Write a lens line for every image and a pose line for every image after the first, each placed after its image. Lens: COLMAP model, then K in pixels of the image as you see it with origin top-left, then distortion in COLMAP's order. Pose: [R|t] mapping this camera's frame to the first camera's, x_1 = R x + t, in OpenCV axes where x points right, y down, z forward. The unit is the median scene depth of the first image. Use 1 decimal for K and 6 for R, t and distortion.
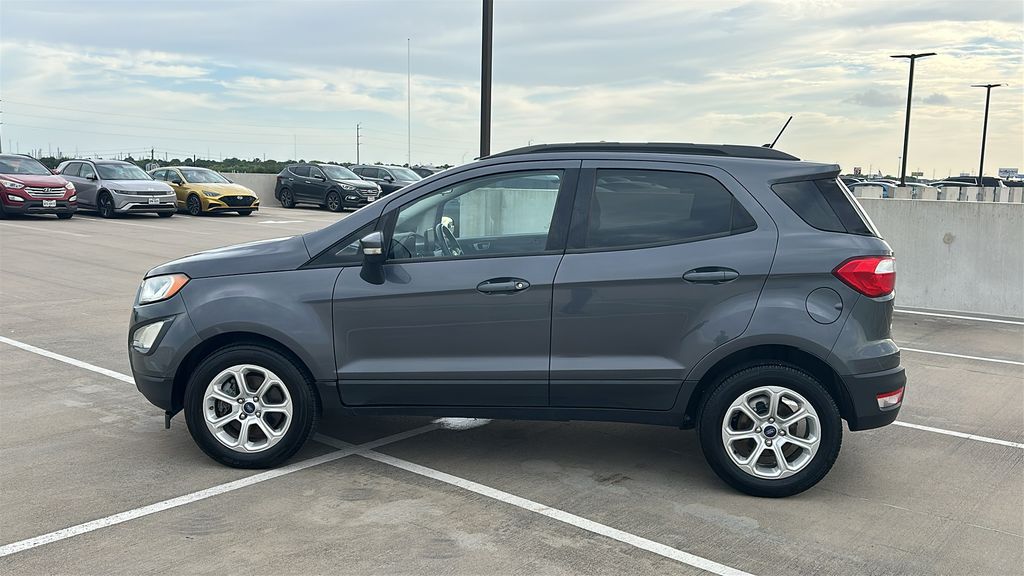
lens RADIAL K [[883.5, 0, 518.1], [0, 883.5, 301.5], [0, 0, 1]] dist [0.113199, -0.168927]
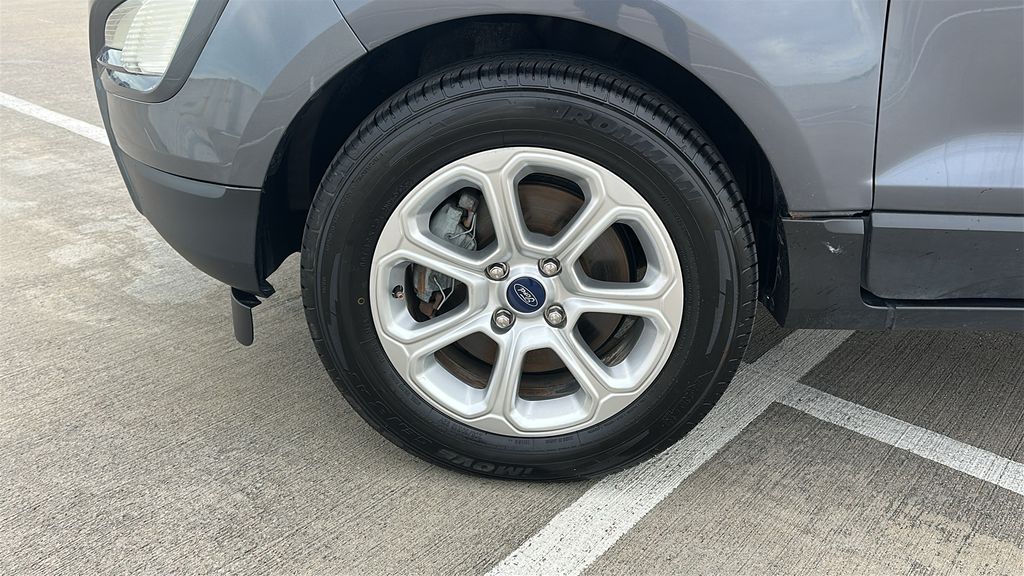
lens RADIAL K [[883.5, 0, 536.9], [0, 883.5, 282.9], [0, 0, 1]] dist [0.113199, -0.168927]
pose [[0.999757, 0.017016, 0.014038, -0.301429], [-0.020098, 0.964940, 0.261701, 0.039800], [-0.009092, -0.261920, 0.965047, 0.722511]]
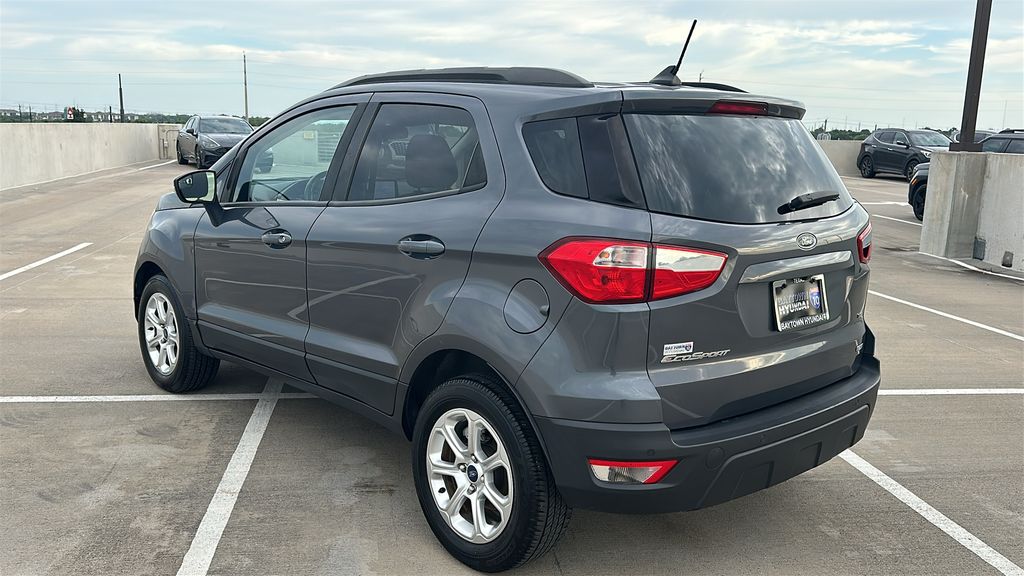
lens RADIAL K [[883.5, 0, 507.8], [0, 883.5, 306.4], [0, 0, 1]] dist [0.113199, -0.168927]
pose [[0.732242, 0.130412, -0.668442, 0.720854], [-0.105843, 0.991361, 0.077467, -0.041452], [0.672770, 0.014026, 0.739719, 0.475558]]
